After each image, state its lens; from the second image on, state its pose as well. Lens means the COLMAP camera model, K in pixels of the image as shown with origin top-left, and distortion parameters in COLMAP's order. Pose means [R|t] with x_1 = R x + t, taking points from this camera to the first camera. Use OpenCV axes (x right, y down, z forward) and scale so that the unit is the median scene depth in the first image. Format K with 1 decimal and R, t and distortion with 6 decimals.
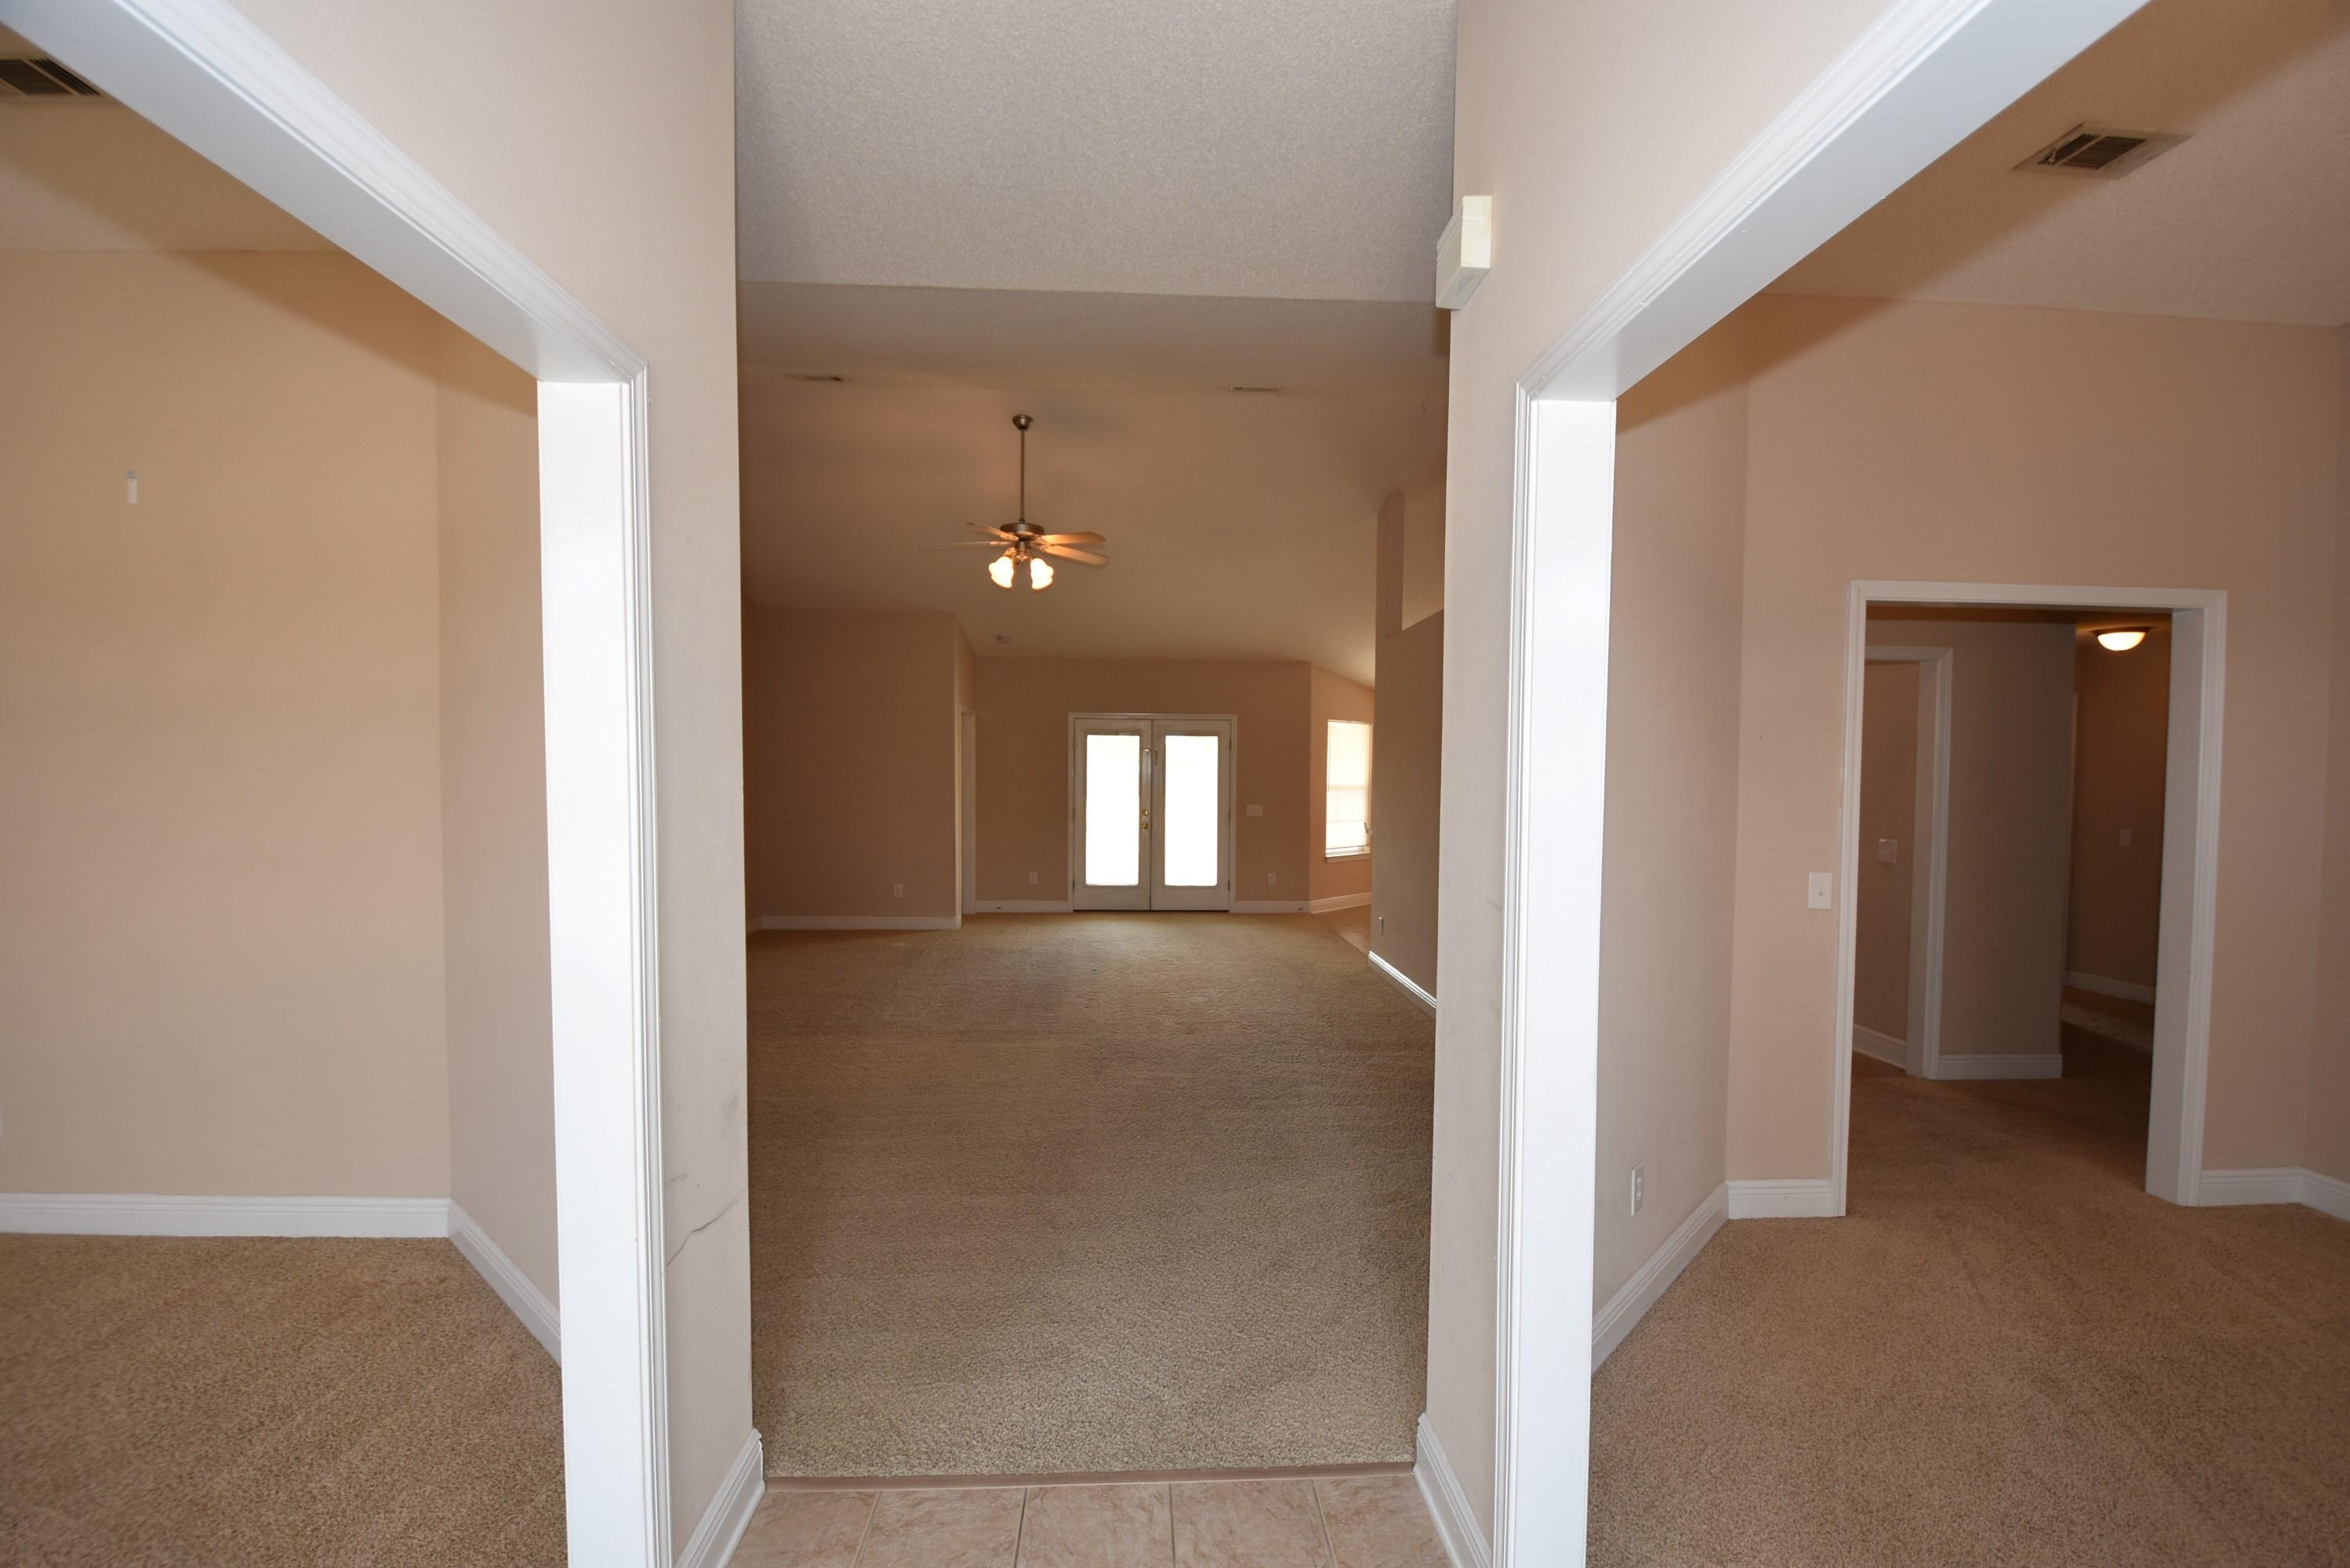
lens RADIAL K [[1034.9, 0, 1182.2], [0, 1034.9, 806.0], [0, 0, 1]] dist [0.031014, -0.023948]
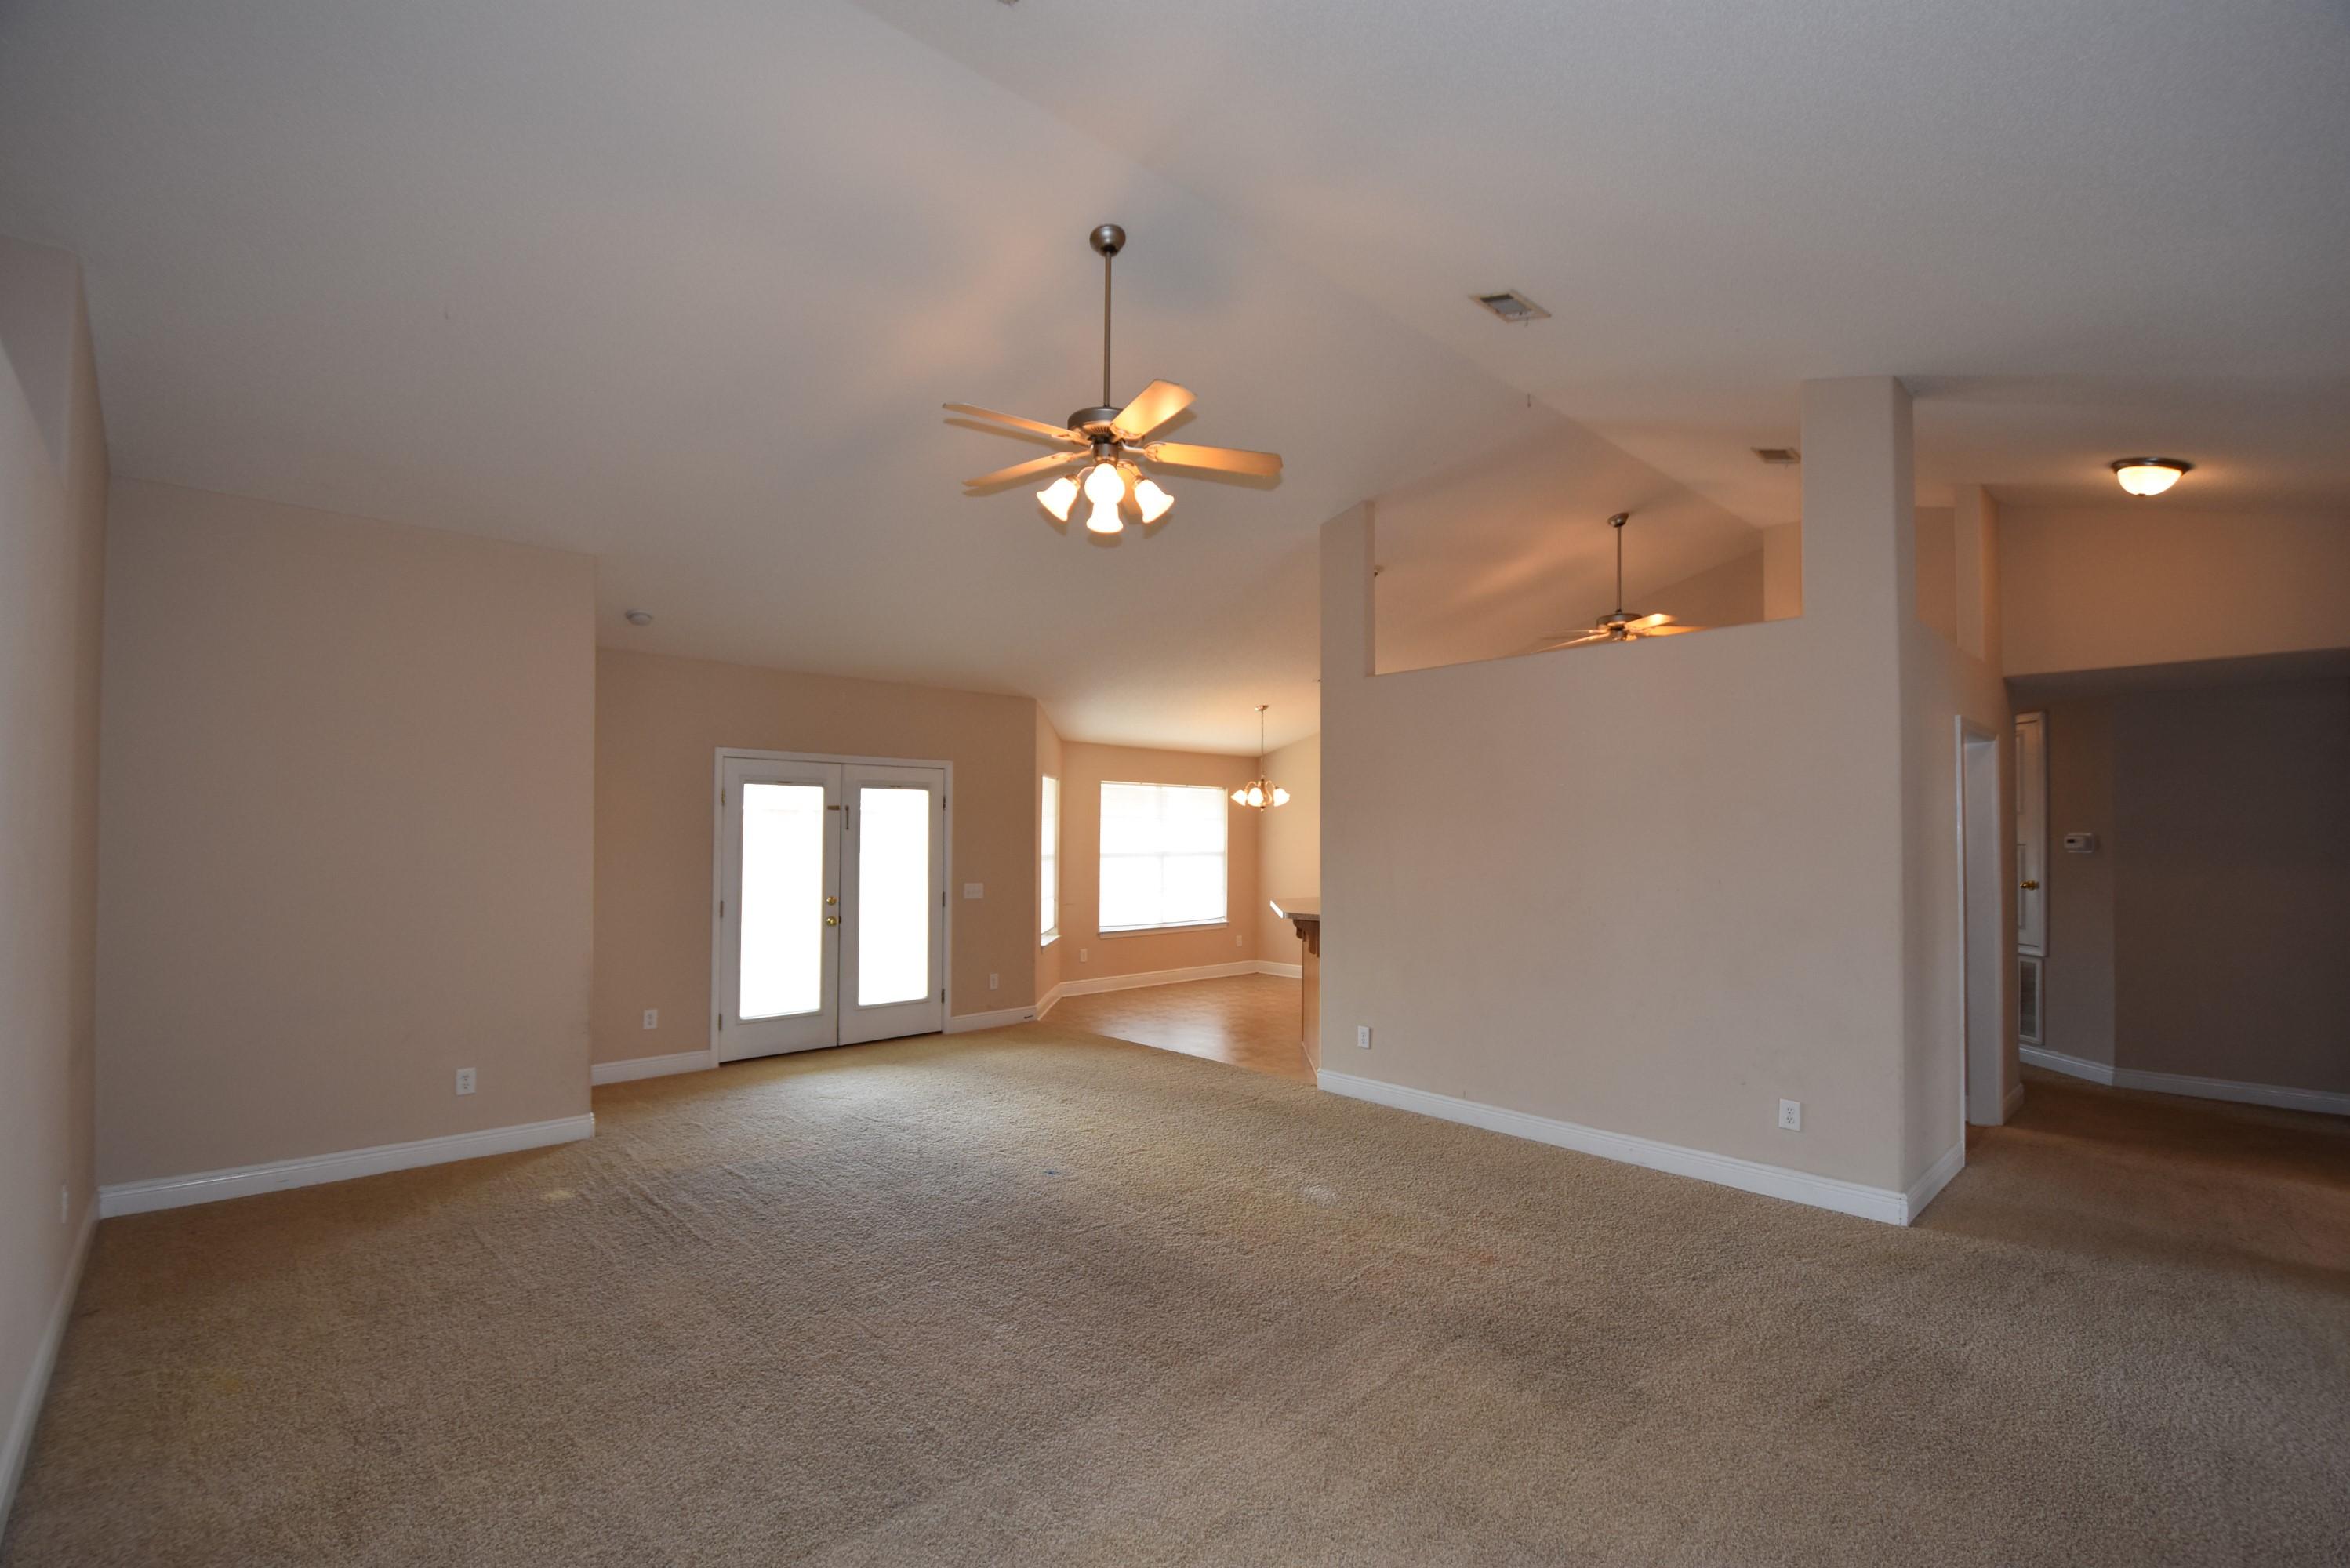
lens RADIAL K [[1029.8, 0, 1186.5], [0, 1029.8, 802.6], [0, 0, 1]] dist [0.010417, -0.022111]
pose [[0.764065, 0.013146, 0.645005, -0.314978], [0.024459, 0.998483, -0.049324, -0.020129], [-0.644675, 0.053463, 0.762585, 0.360596]]
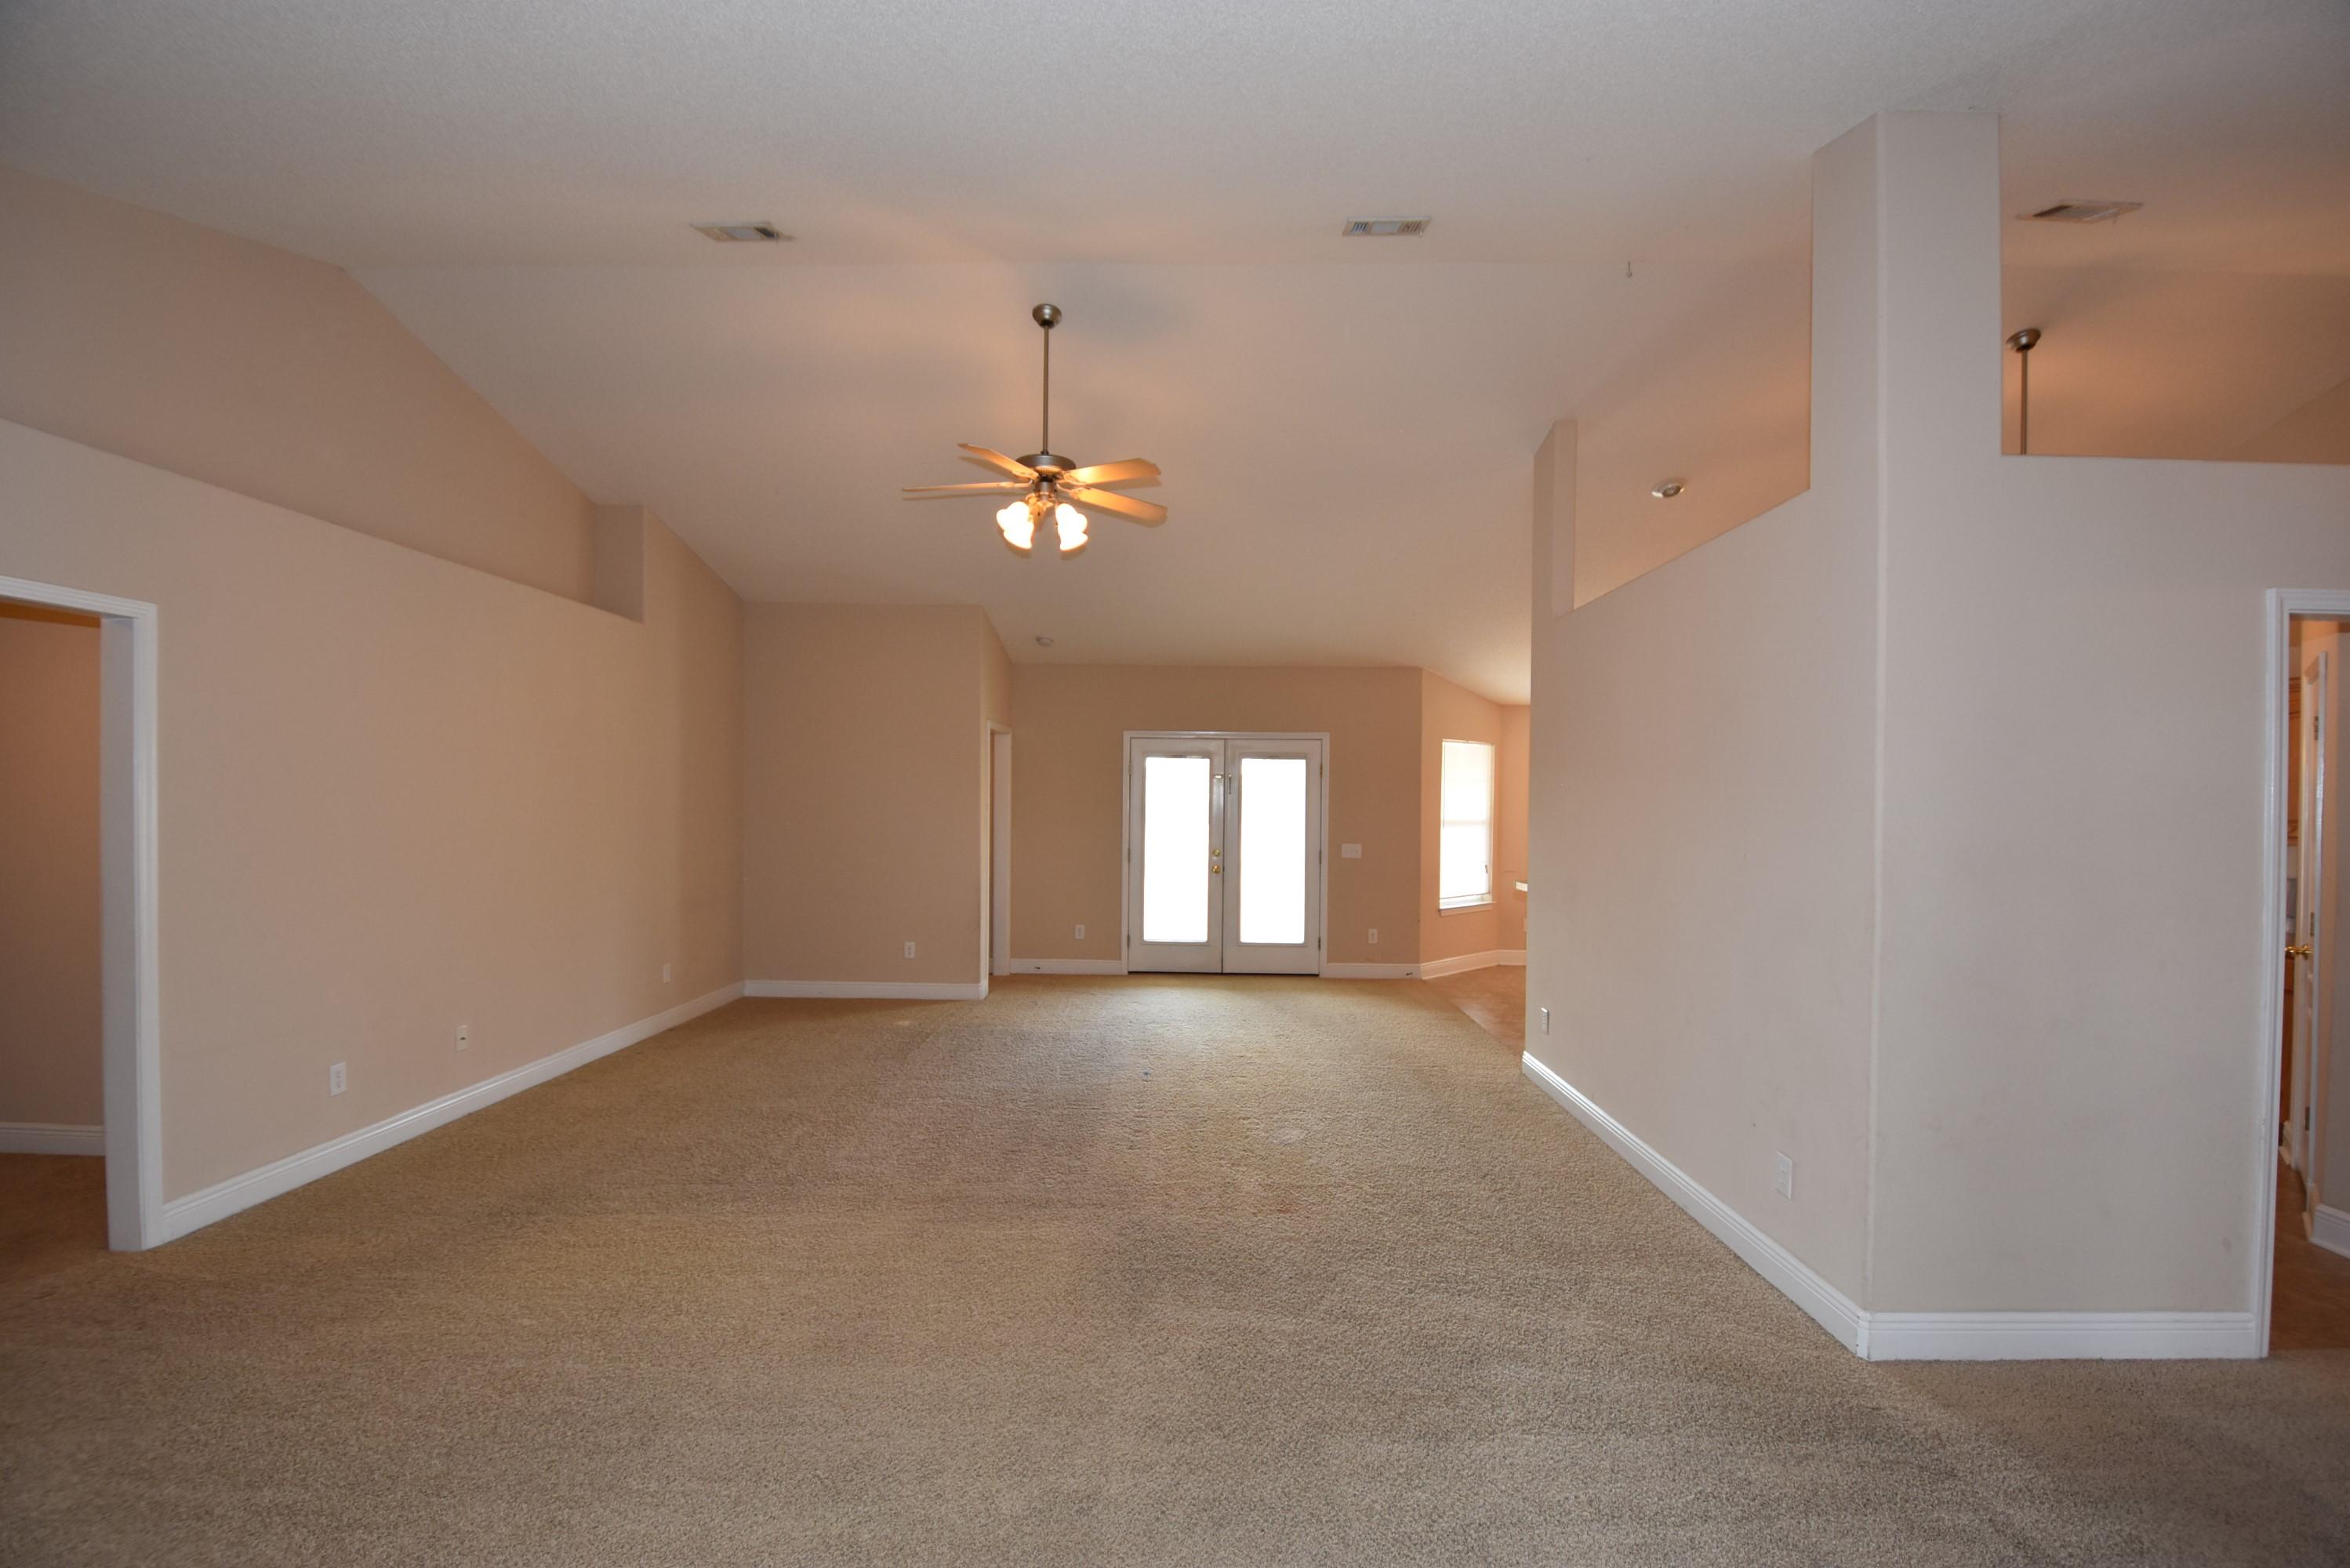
lens RADIAL K [[1034.9, 0, 1182.2], [0, 1034.9, 806.0], [0, 0, 1]] dist [0.031014, -0.023948]
pose [[0.997641, 0.002985, -0.068584, -0.007089], [-0.004776, 0.999651, -0.025967, -0.009832], [0.068483, 0.026234, 0.997307, 0.196994]]
